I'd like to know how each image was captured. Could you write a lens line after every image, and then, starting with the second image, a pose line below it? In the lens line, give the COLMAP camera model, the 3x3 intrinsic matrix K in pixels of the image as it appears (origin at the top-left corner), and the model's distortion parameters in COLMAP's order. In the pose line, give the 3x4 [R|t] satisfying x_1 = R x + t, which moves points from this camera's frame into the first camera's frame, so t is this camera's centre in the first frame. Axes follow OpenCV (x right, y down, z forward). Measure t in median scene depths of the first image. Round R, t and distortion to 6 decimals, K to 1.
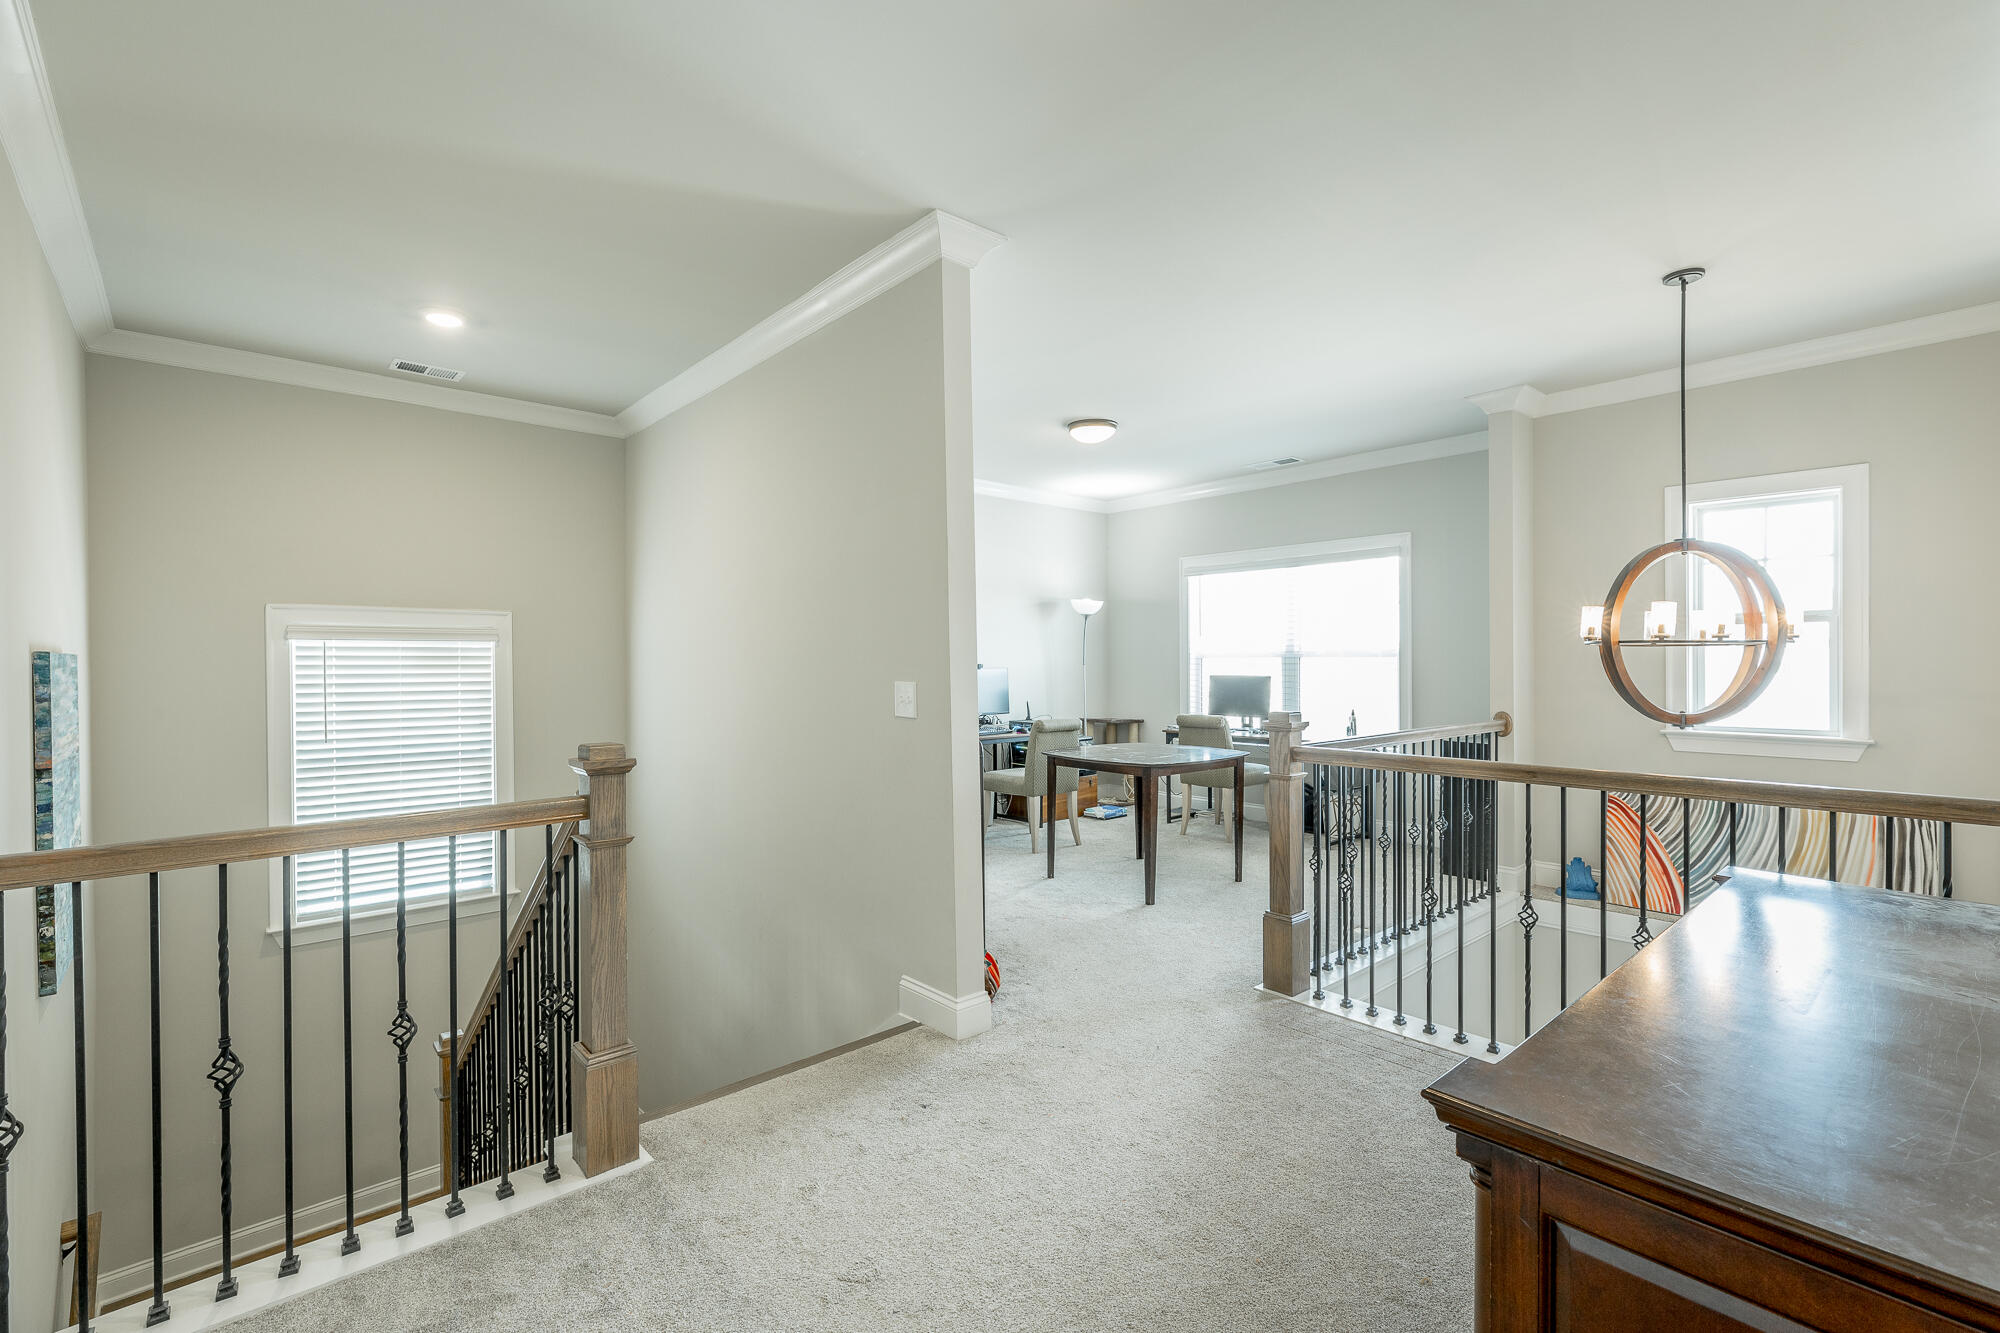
lens RADIAL K [[894.7, 0, 999.7], [0, 894.7, 666.9], [0, 0, 1]] dist [0.007877, -0.001446]
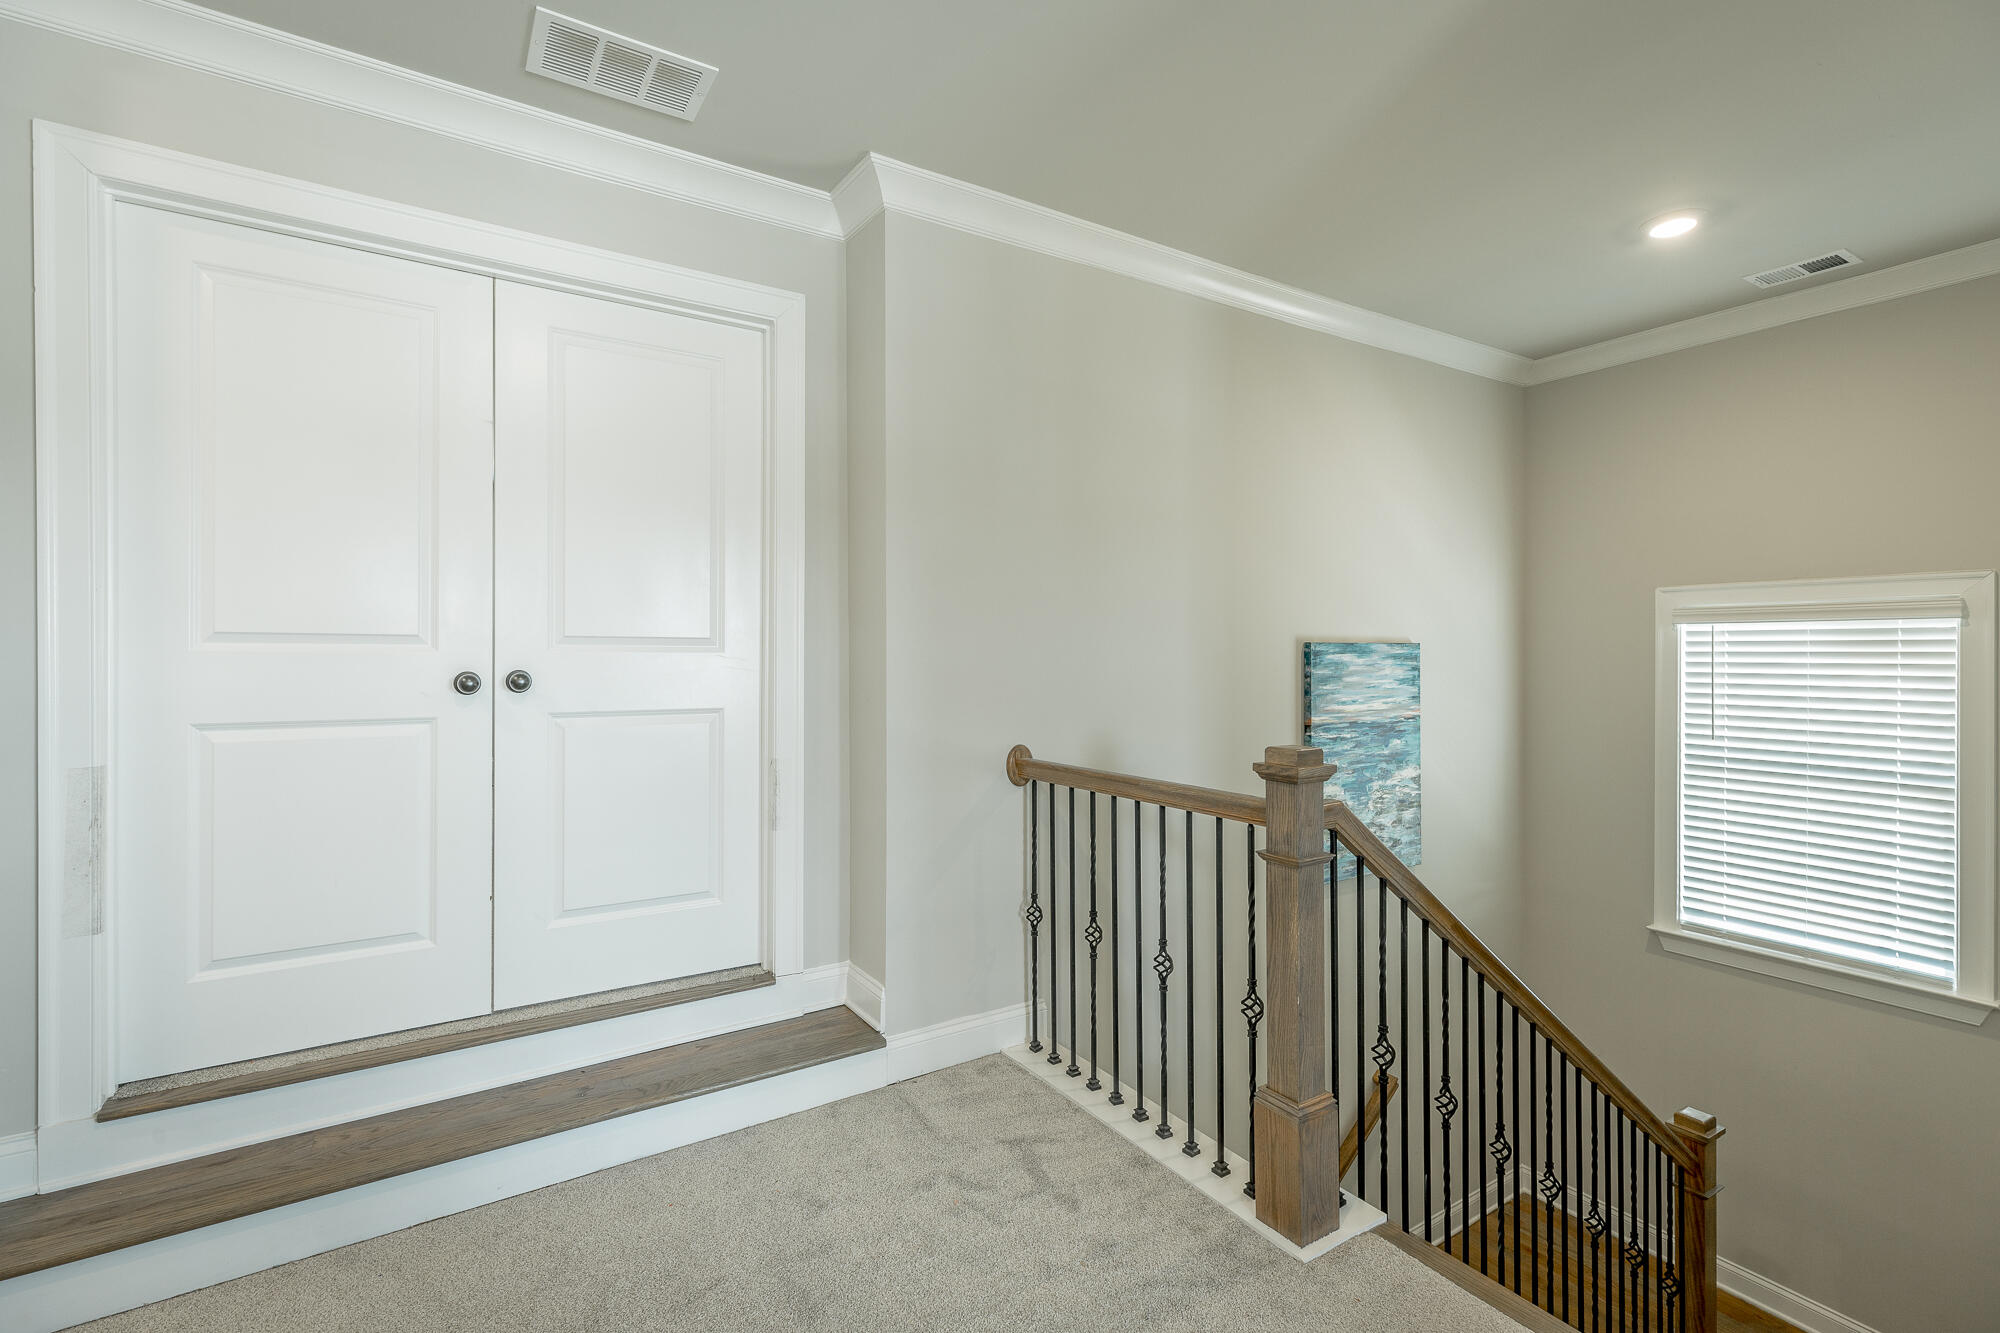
lens RADIAL K [[894.7, 0, 993.5], [0, 894.7, 657.6], [0, 0, 1]] dist [0.007877, -0.001446]
pose [[-0.161209, 0.013369, -0.986830, 0.242337], [-0.004170, 0.999890, 0.014227, -0.006050], [0.986911, 0.006408, -0.161136, 0.444891]]
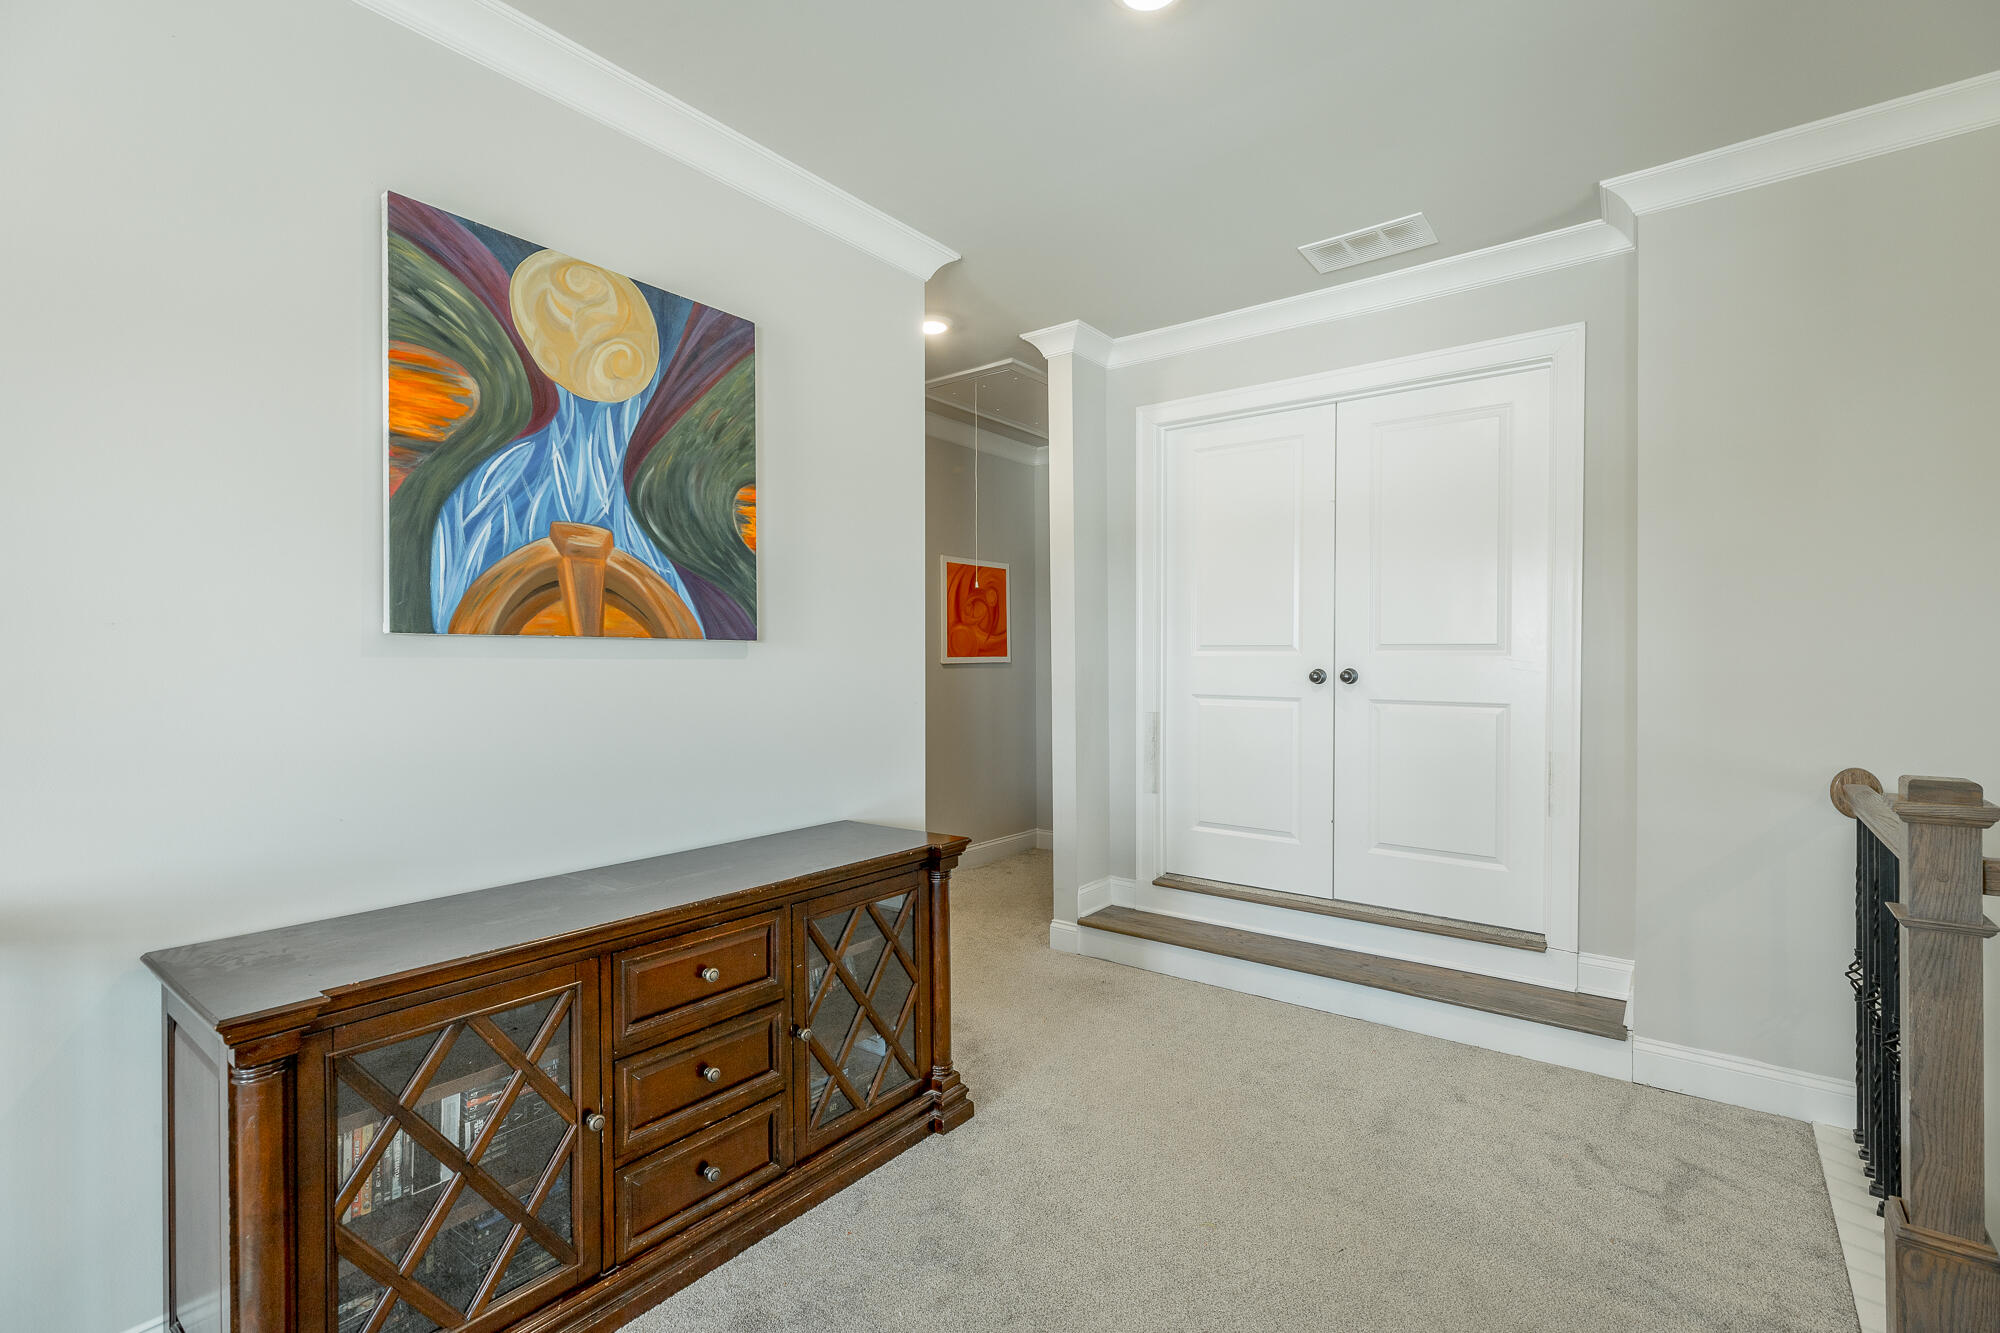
lens RADIAL K [[894.7, 0, 998.9], [0, 894.7, 658.7], [0, 0, 1]] dist [0.007877, -0.001446]
pose [[-0.982531, 0.010977, -0.185775, 0.198707], [0.009371, 0.999911, 0.009521, -0.008541], [0.185863, 0.007614, -0.982546, 0.797529]]
